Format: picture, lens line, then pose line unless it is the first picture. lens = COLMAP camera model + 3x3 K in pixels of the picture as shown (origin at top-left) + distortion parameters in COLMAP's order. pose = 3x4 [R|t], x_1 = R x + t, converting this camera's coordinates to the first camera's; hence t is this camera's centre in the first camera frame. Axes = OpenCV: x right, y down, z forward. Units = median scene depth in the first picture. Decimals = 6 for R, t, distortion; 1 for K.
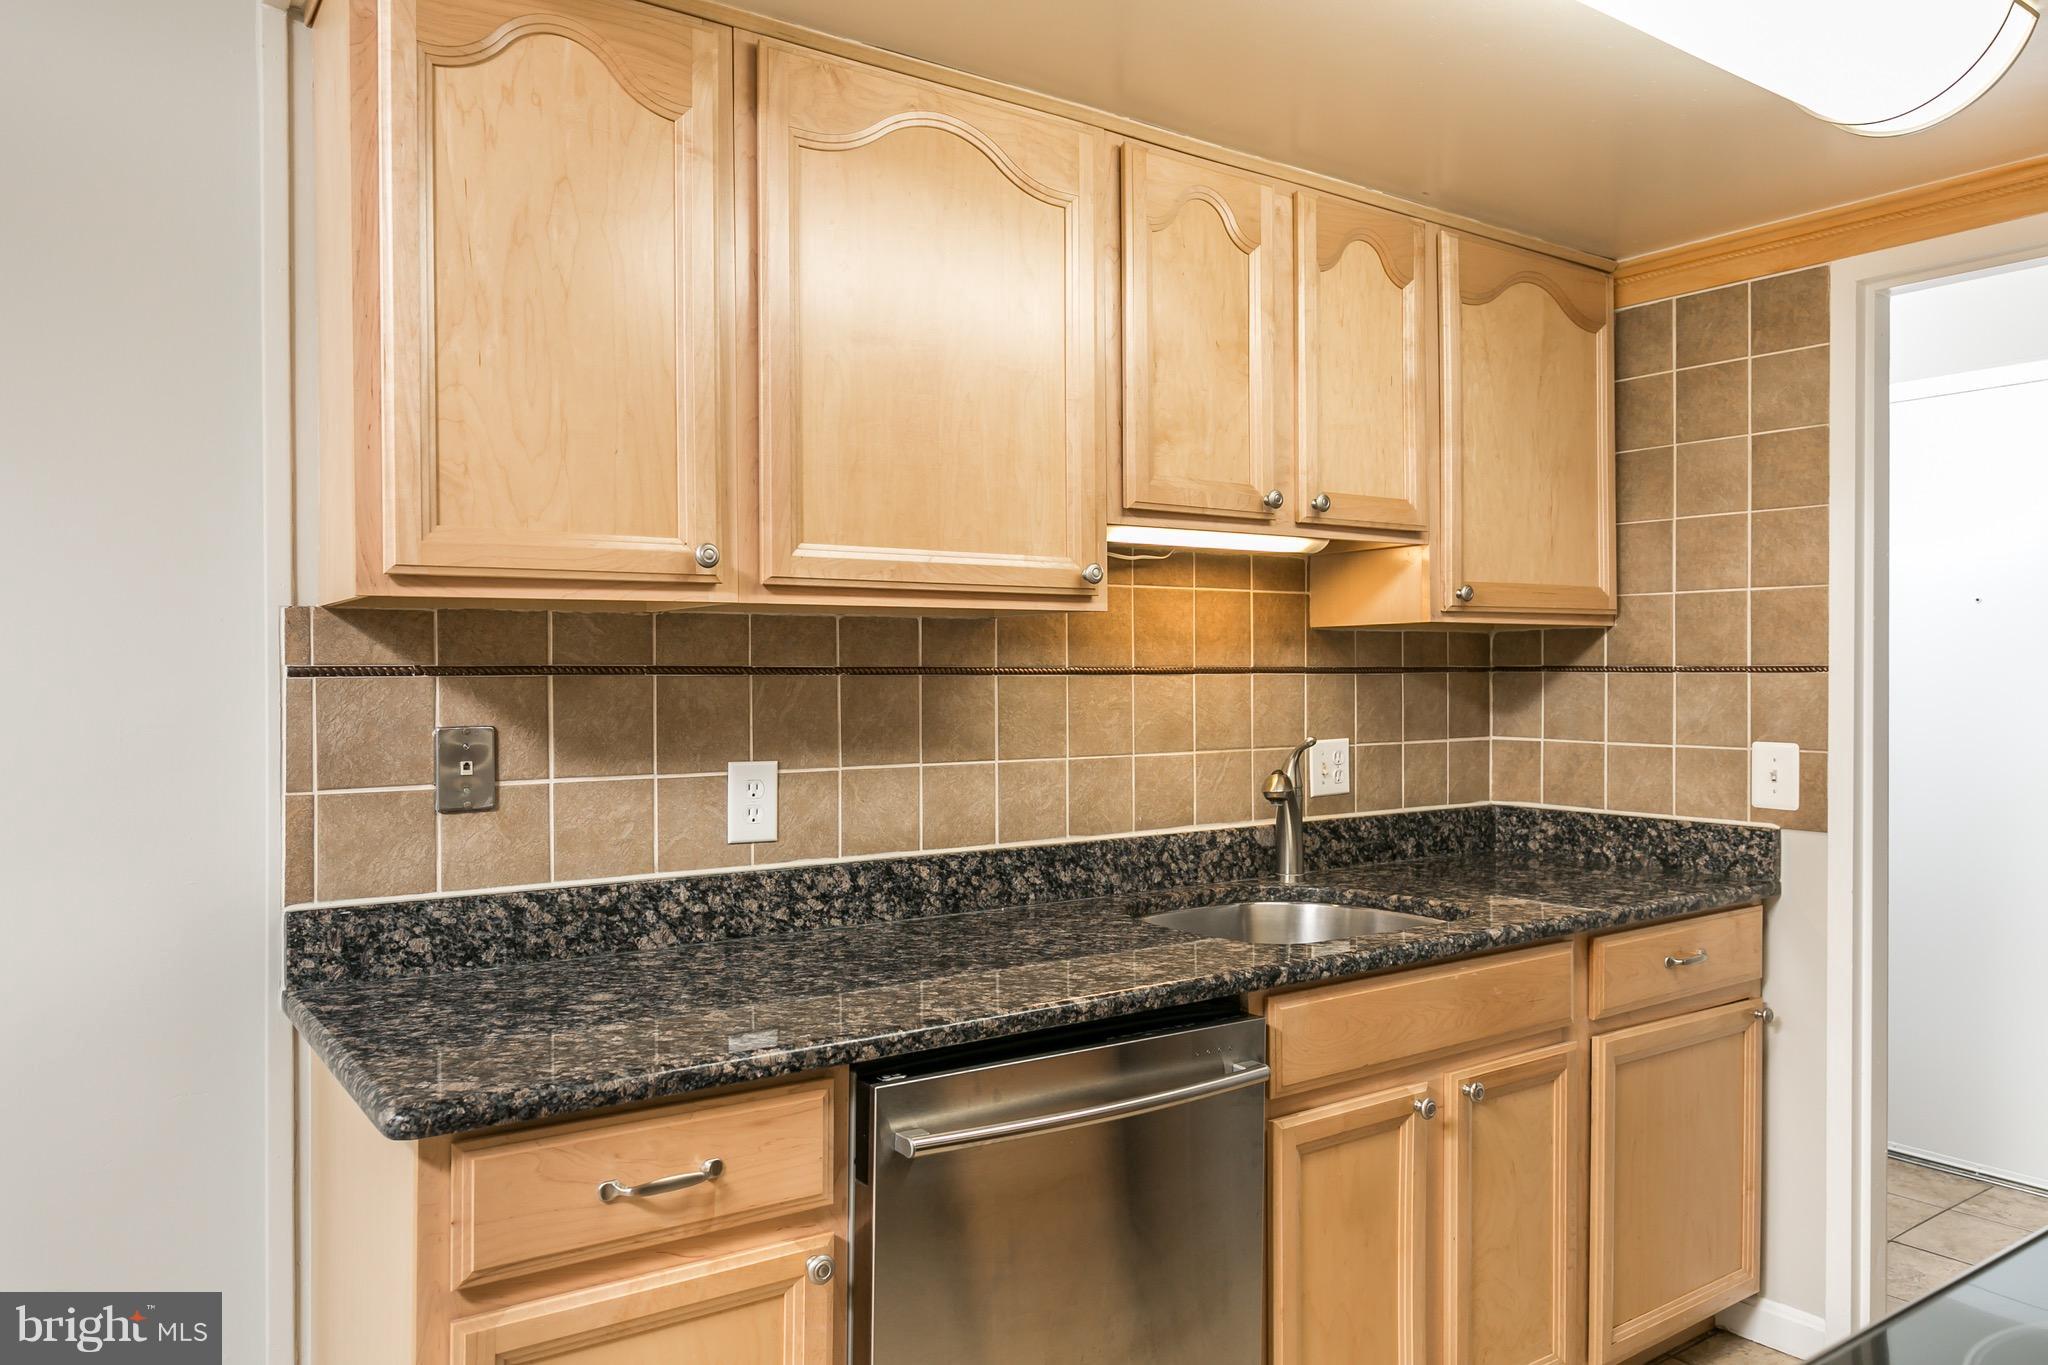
lens RADIAL K [[1431.6, 0, 1053.5], [0, 1431.6, 673.9], [0, 0, 1]] dist [0.004144, 0.000183]
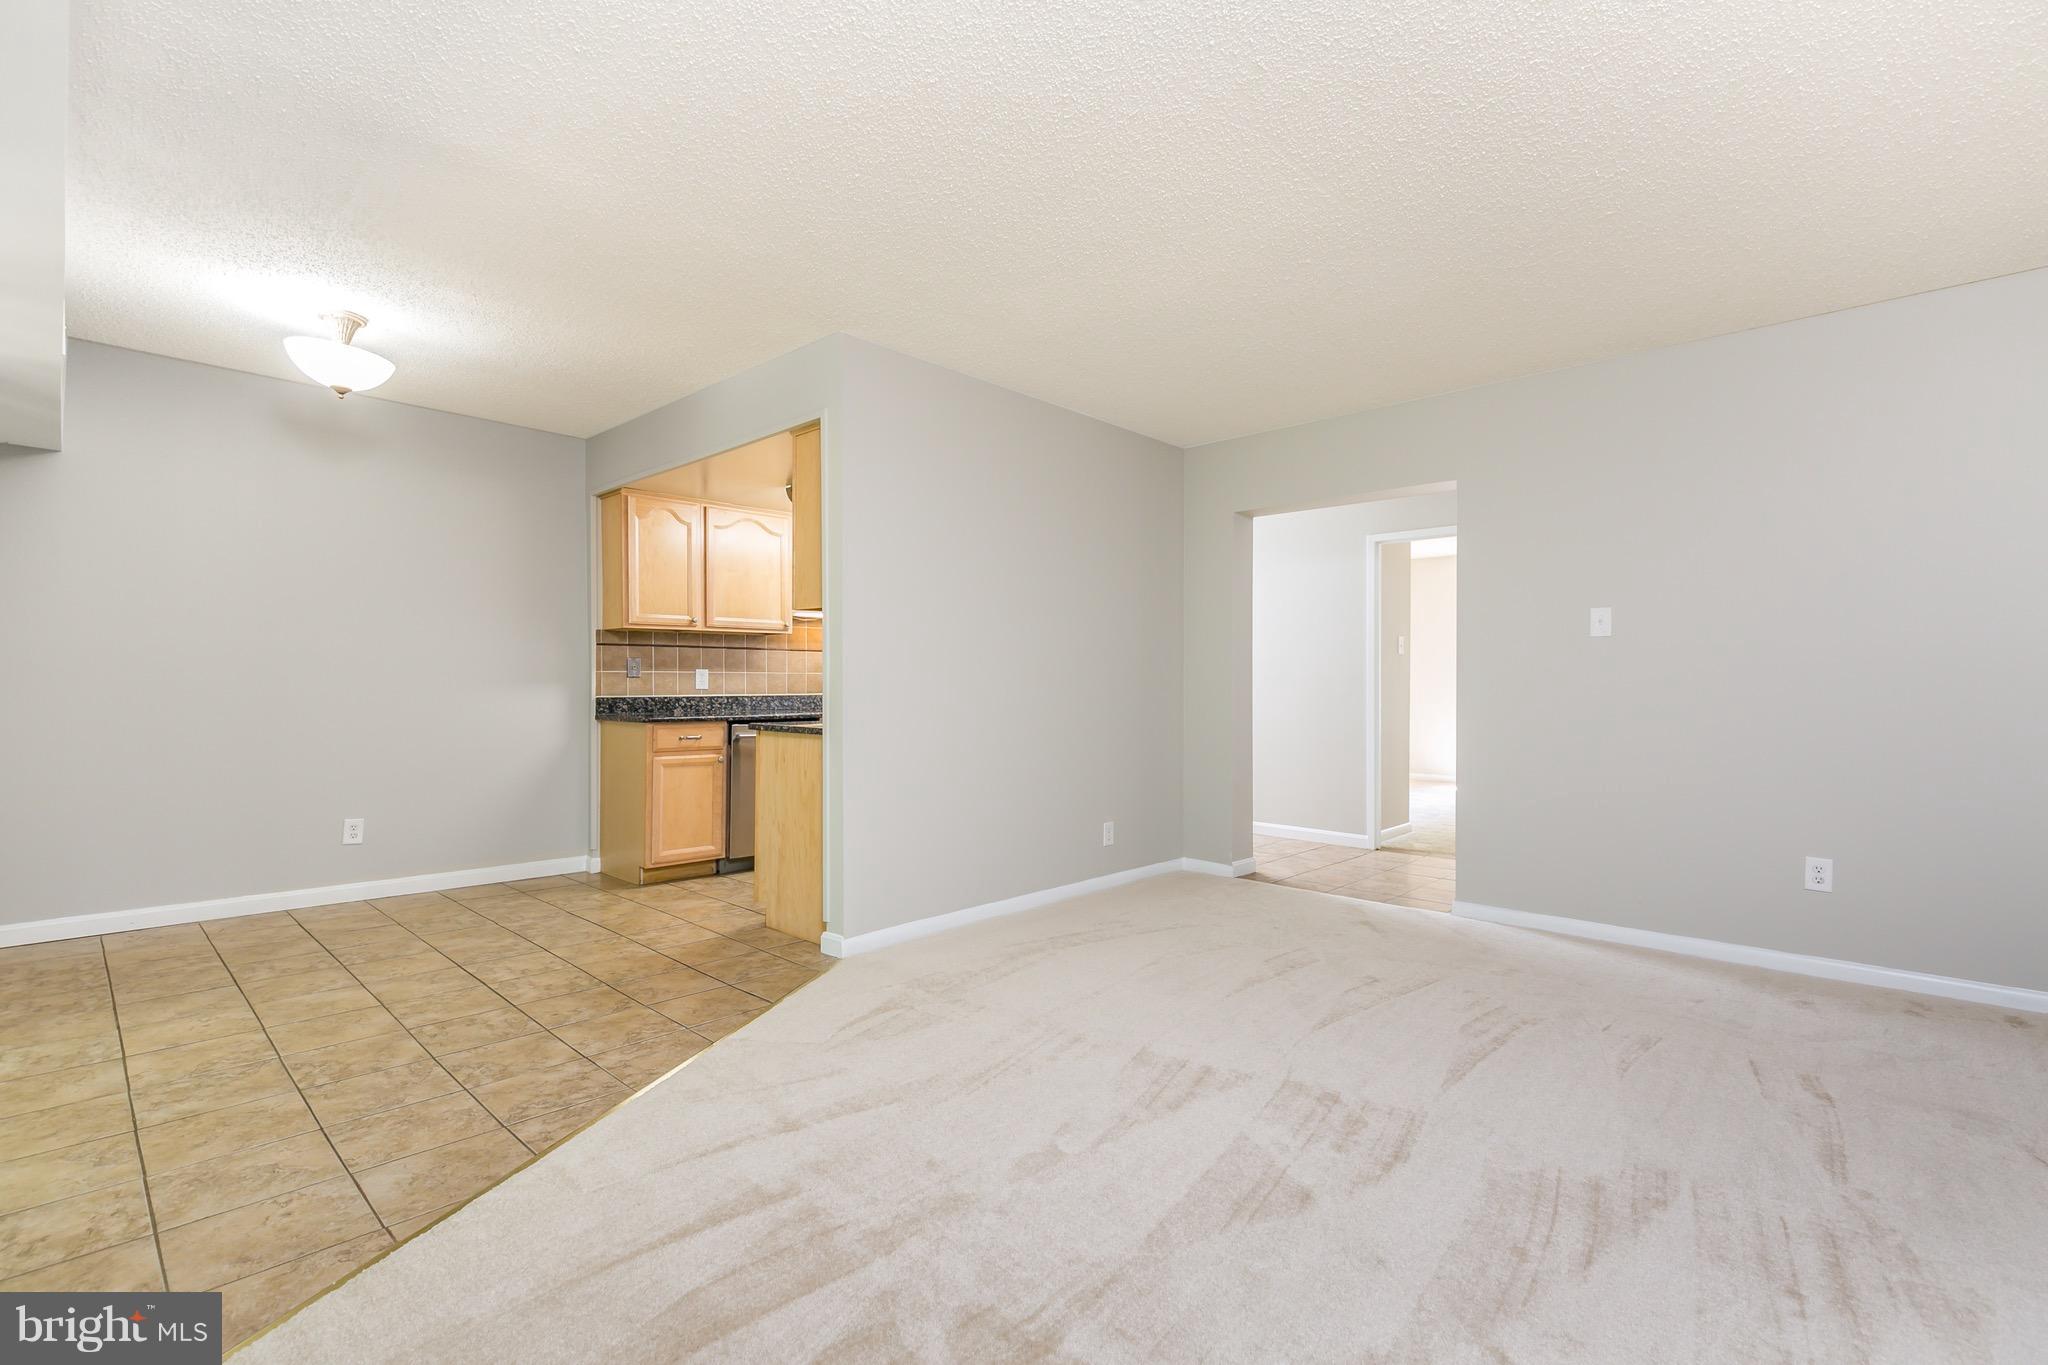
lens RADIAL K [[927.1, 0, 1024.0], [0, 927.1, 682.5], [0, 0, 1]] dist [-0.001774, 0.000494]
pose [[0.984921, 0.000592, 0.173006, 0.223078], [-0.000206, 0.999997, -0.002250, 0.099542], [-0.173007, 0.002181, 0.984918, -1.659622]]
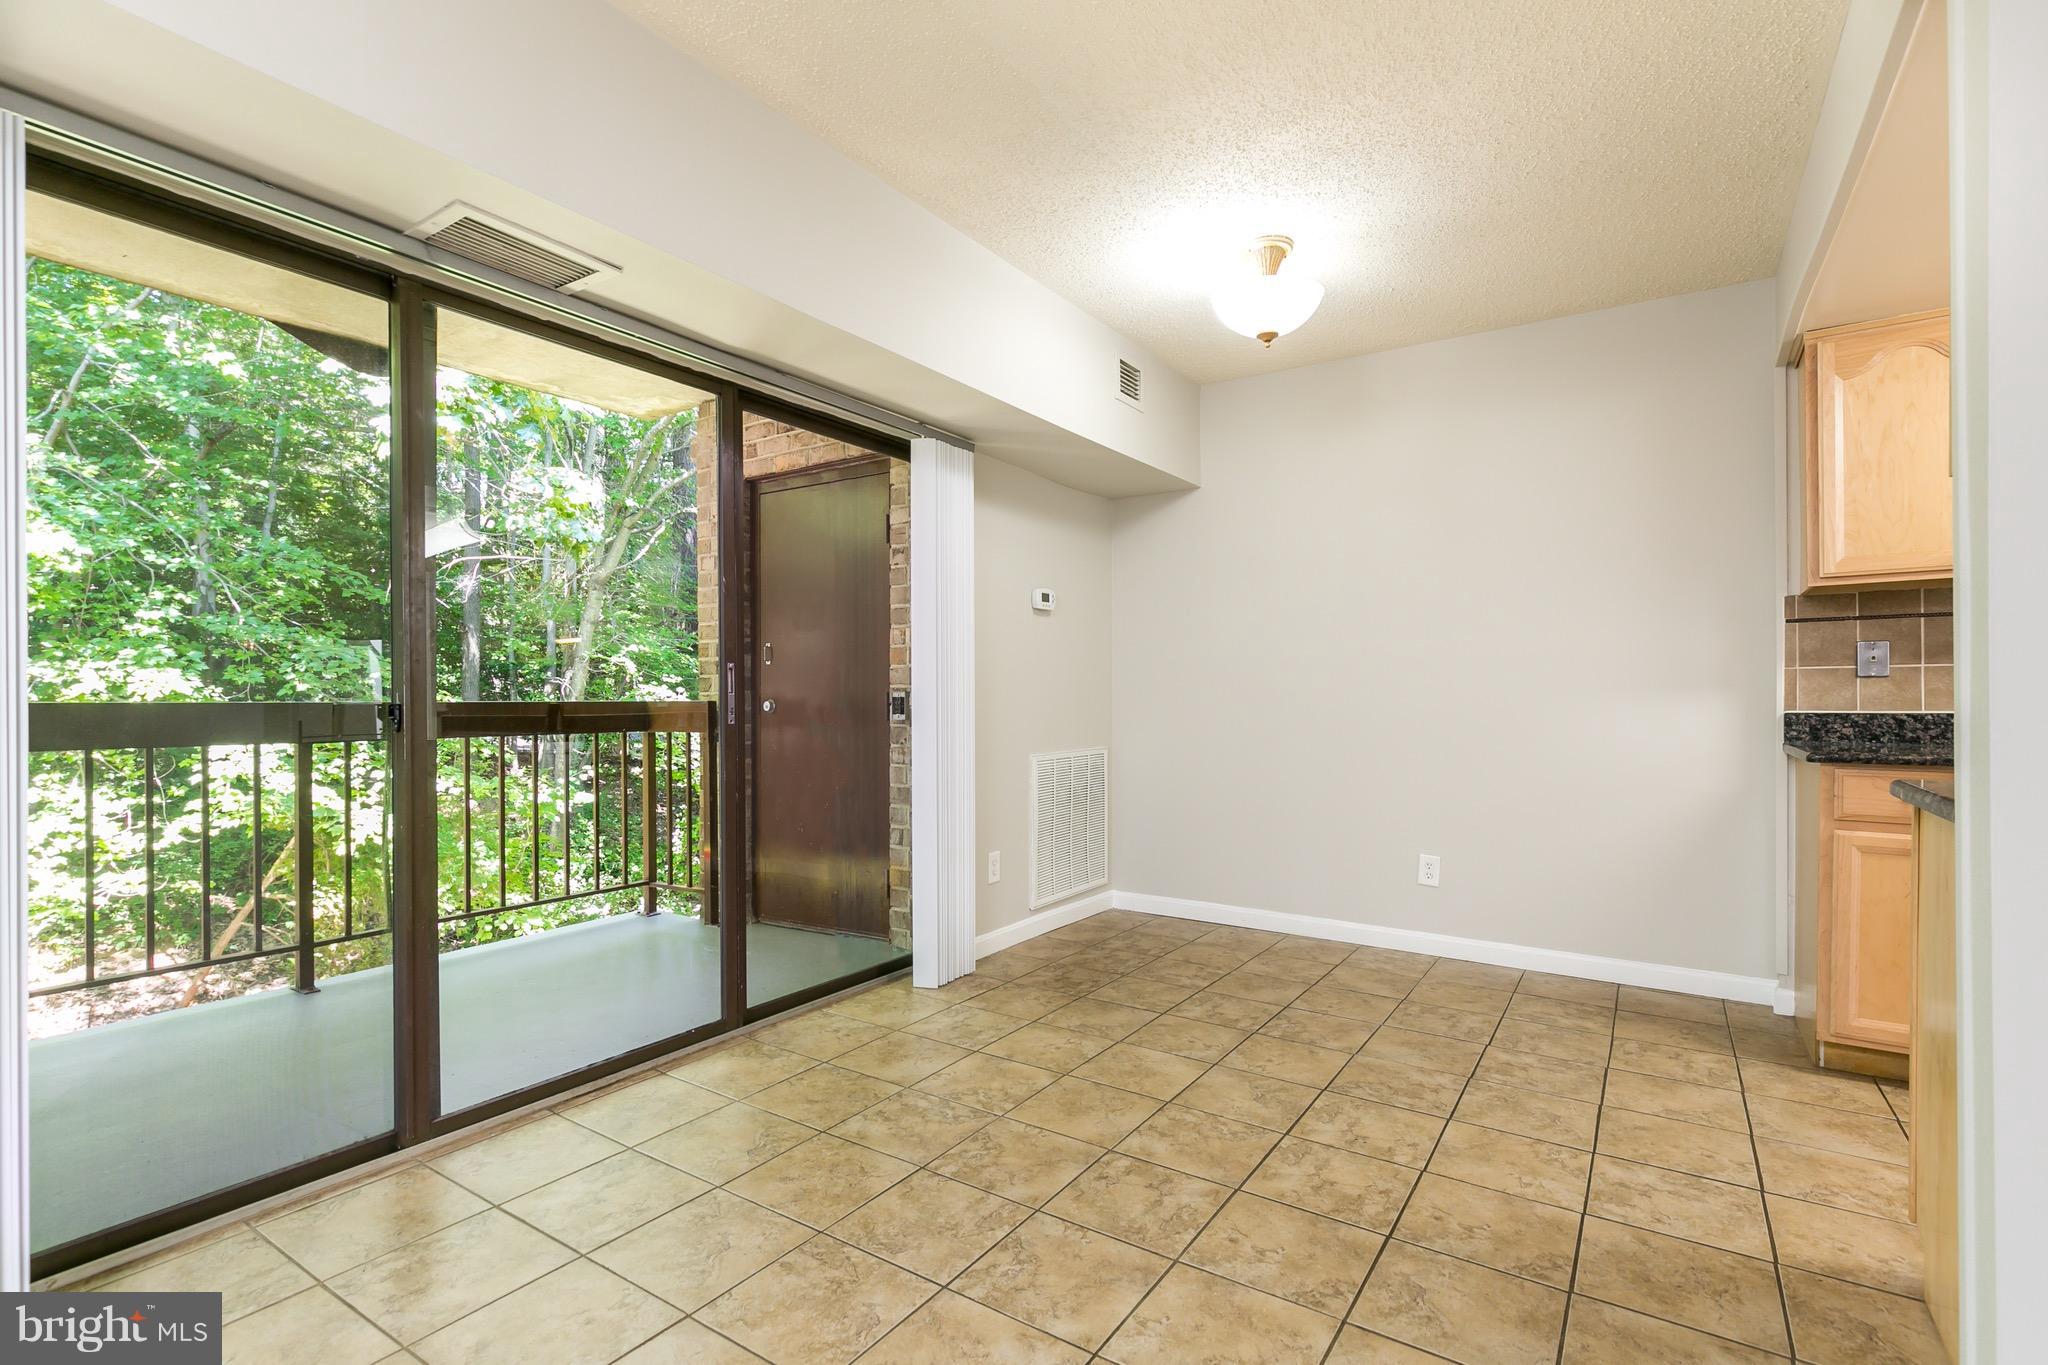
lens RADIAL K [[942.4, 0, 1023.1], [0, 942.4, 705.2], [0, 0, 1]] dist [0.003358, 0.000914]
pose [[0.340769, 0.003587, -0.940140, 0.480292], [0.003449, 0.999981, 0.005065, 0.109941], [0.940141, -0.004969, 0.340750, -0.700224]]
